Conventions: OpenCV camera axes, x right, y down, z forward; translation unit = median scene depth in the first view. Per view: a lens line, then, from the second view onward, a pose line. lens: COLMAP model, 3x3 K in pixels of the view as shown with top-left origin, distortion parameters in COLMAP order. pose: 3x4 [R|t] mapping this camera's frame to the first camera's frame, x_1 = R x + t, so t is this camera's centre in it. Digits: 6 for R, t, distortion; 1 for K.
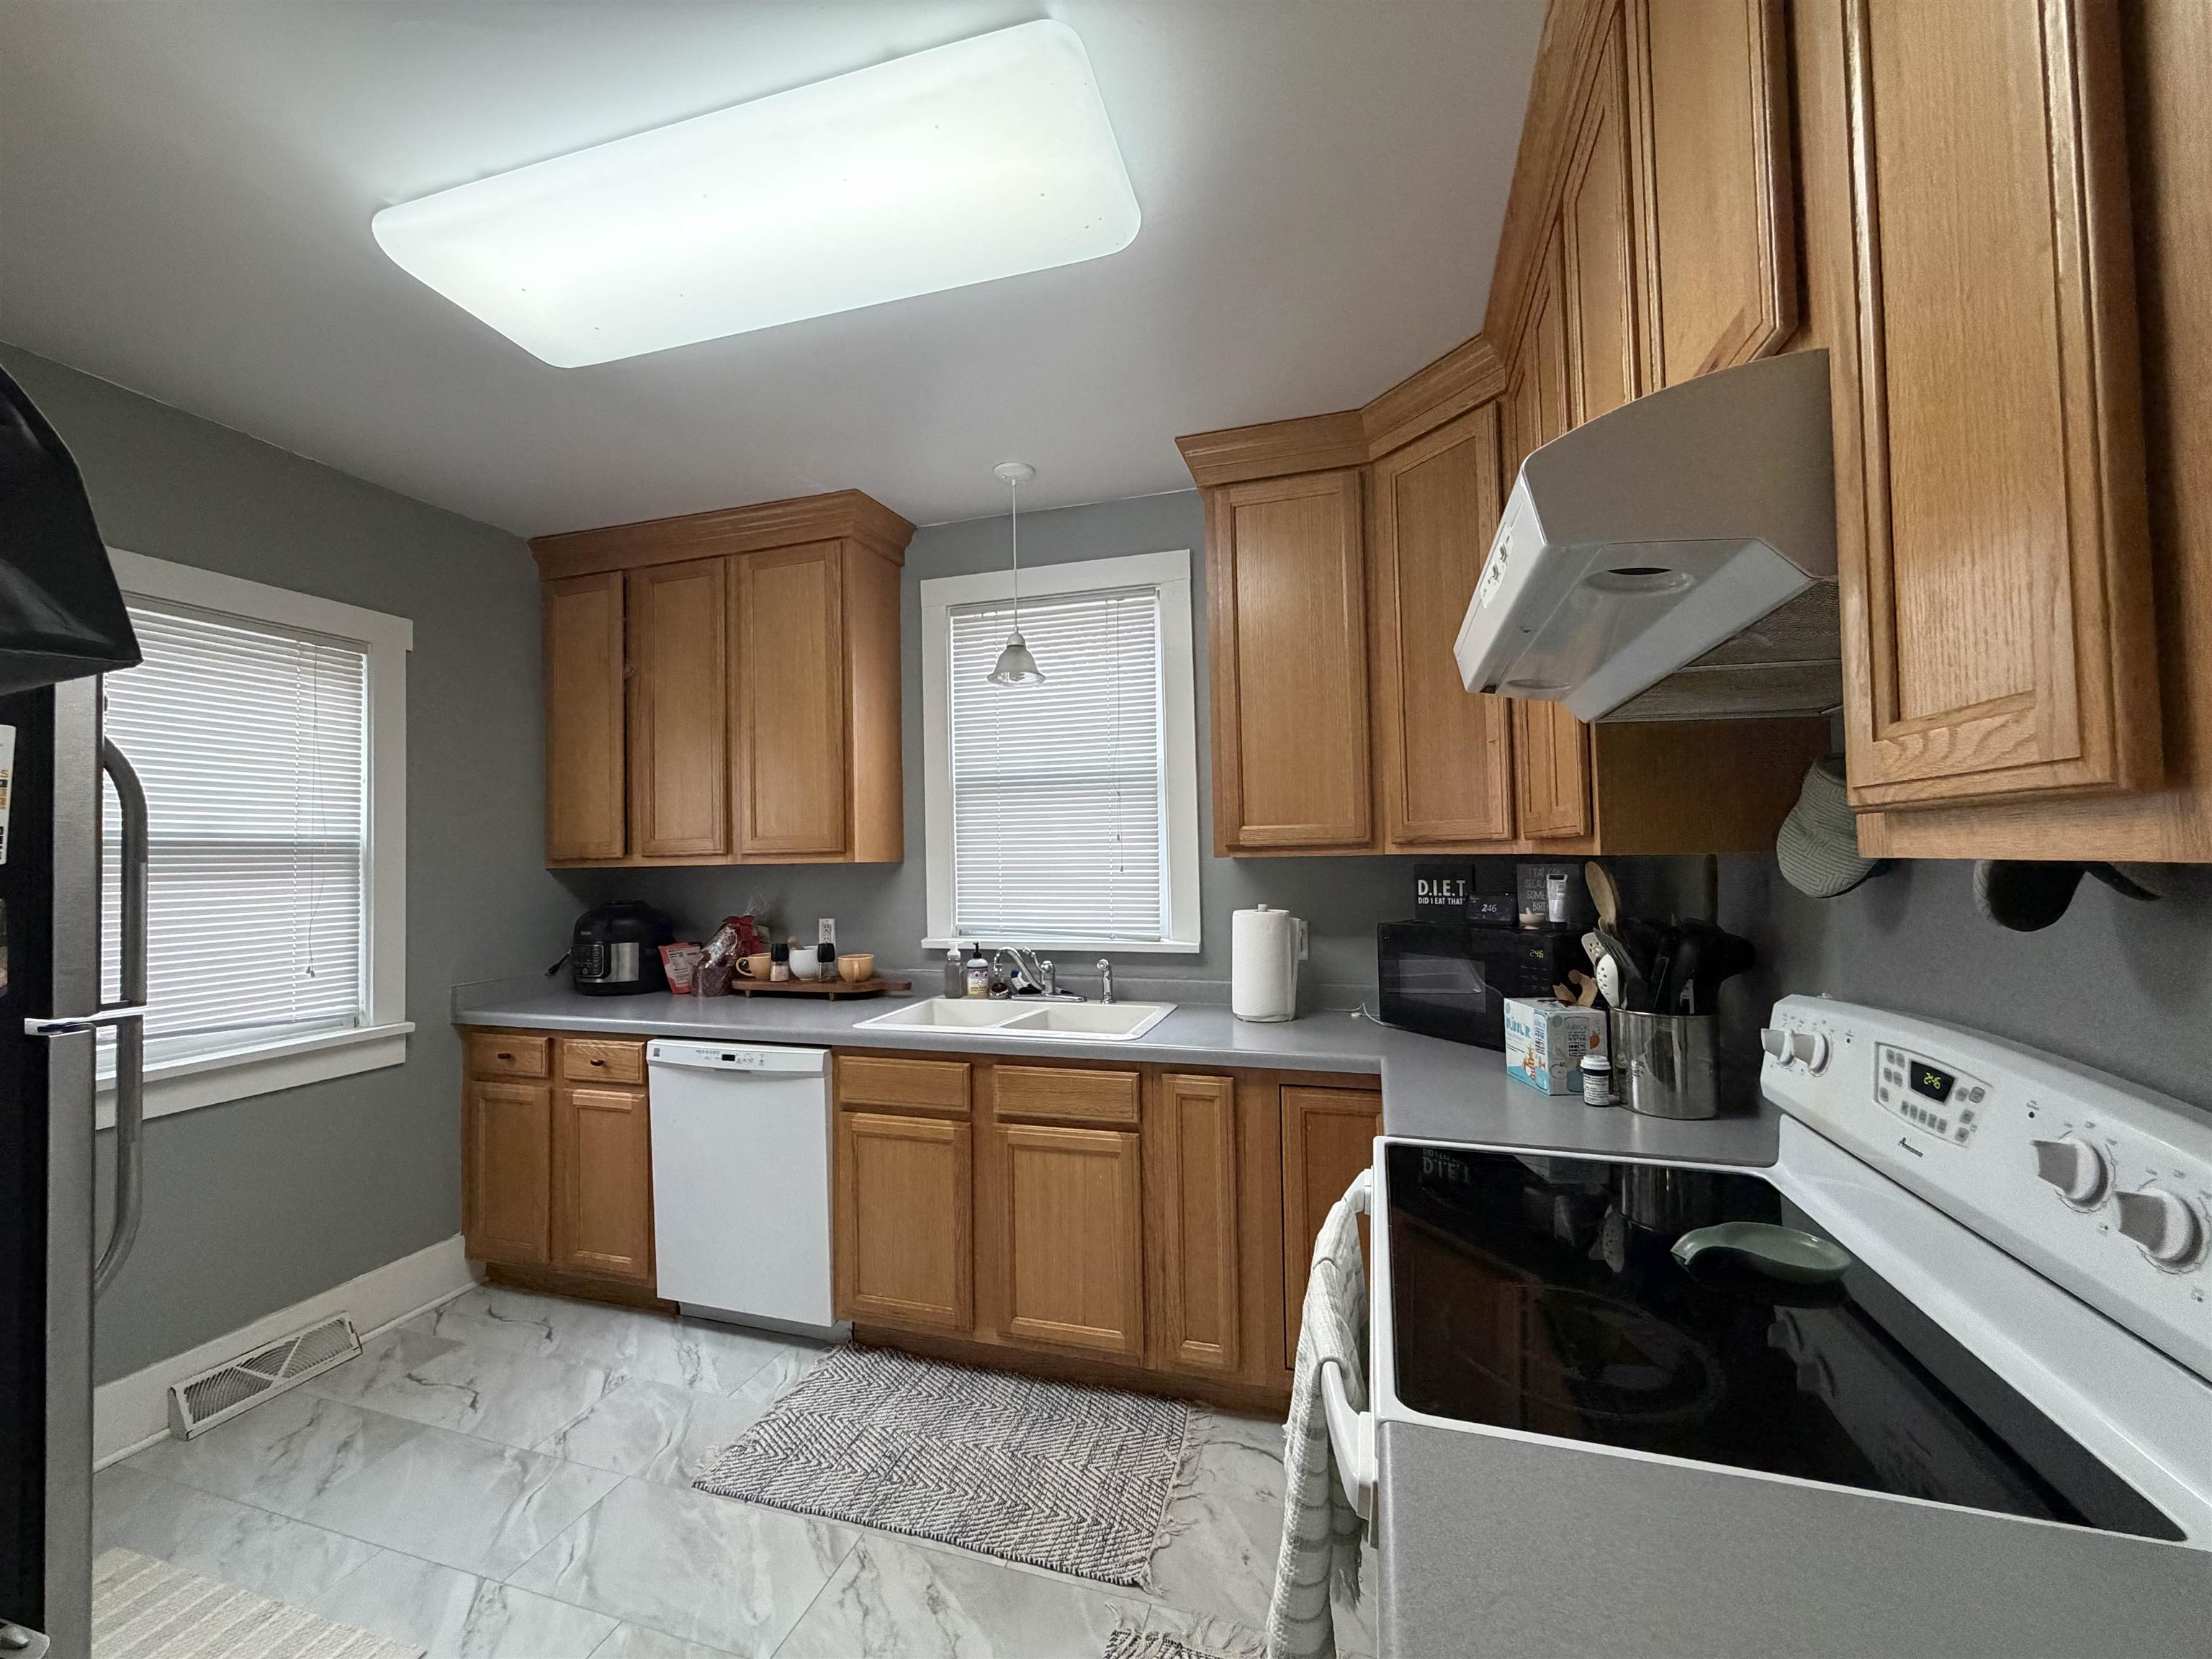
lens RADIAL K [[879.7, 0, 1094.3], [0, 879.7, 830.5], [0, 0, 1]] dist [0.001145, 0.000134]
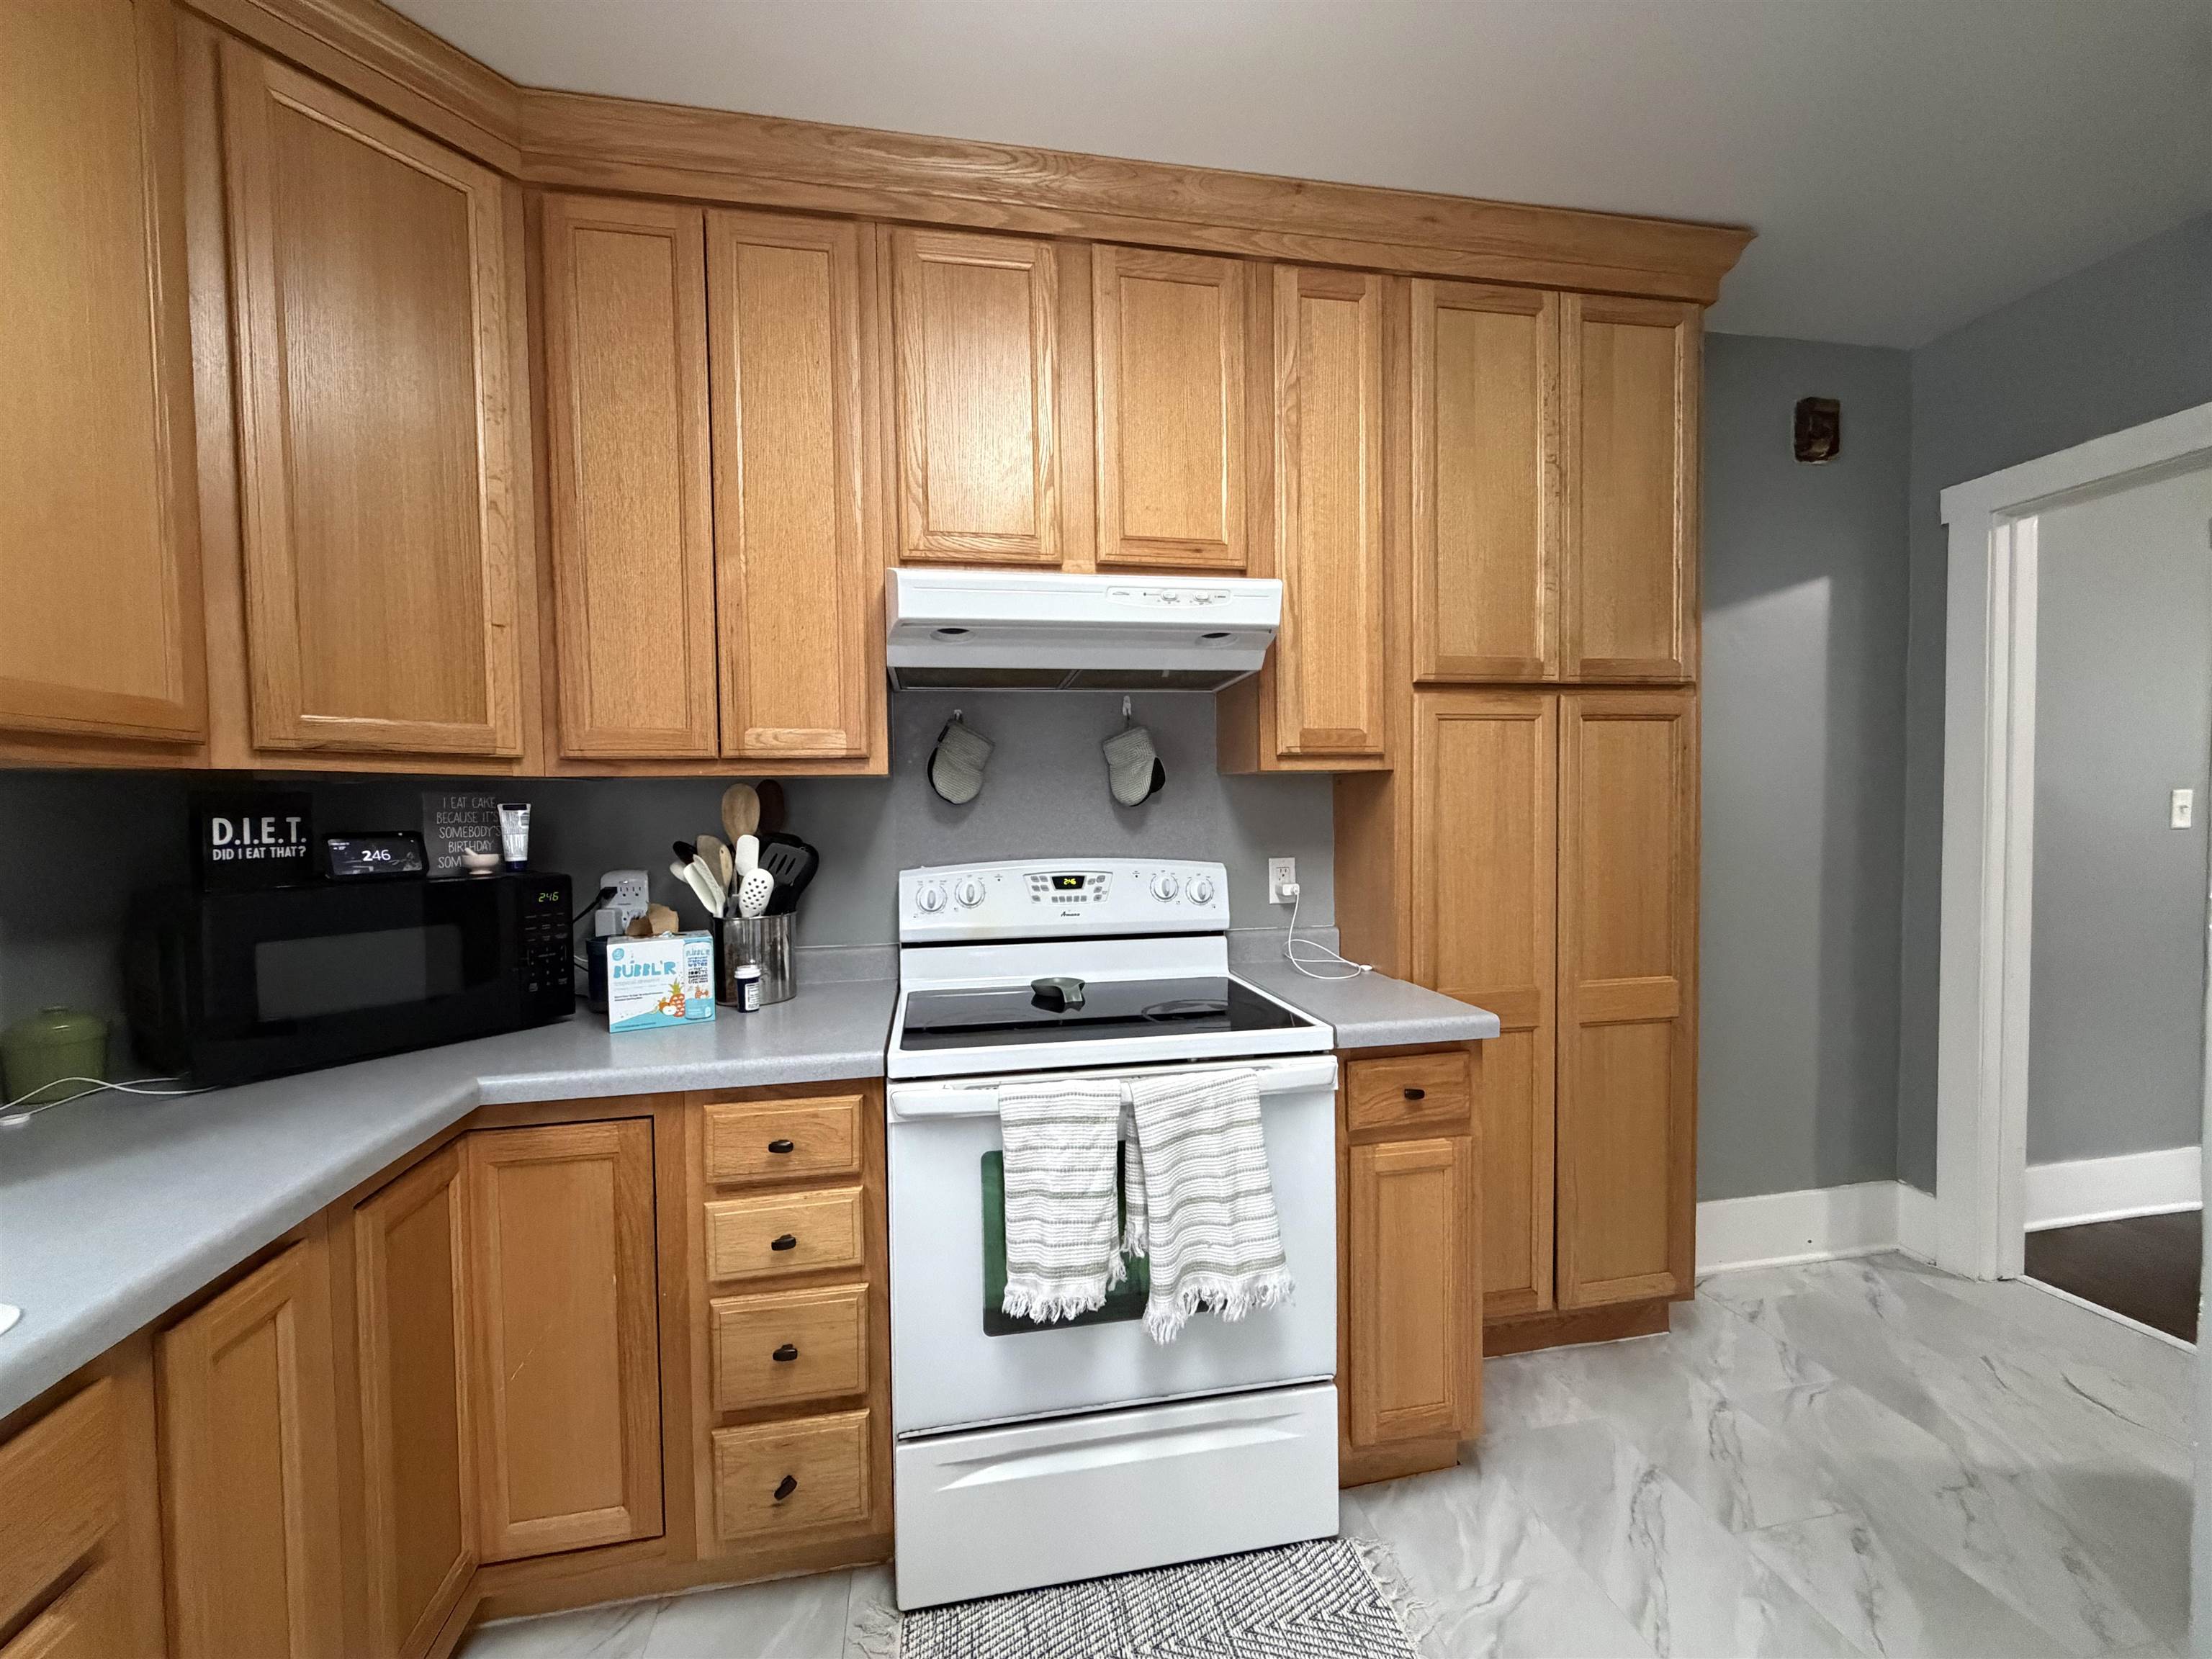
lens RADIAL K [[879.7, 0, 1094.3], [0, 879.7, 830.5], [0, 0, 1]] dist [0.001145, 0.000134]
pose [[-0.467742, 0.001297, 0.883864, -0.365454], [-0.001796, 0.999995, -0.002418, 0.060929], [-0.883863, -0.002718, -0.467737, 0.726577]]
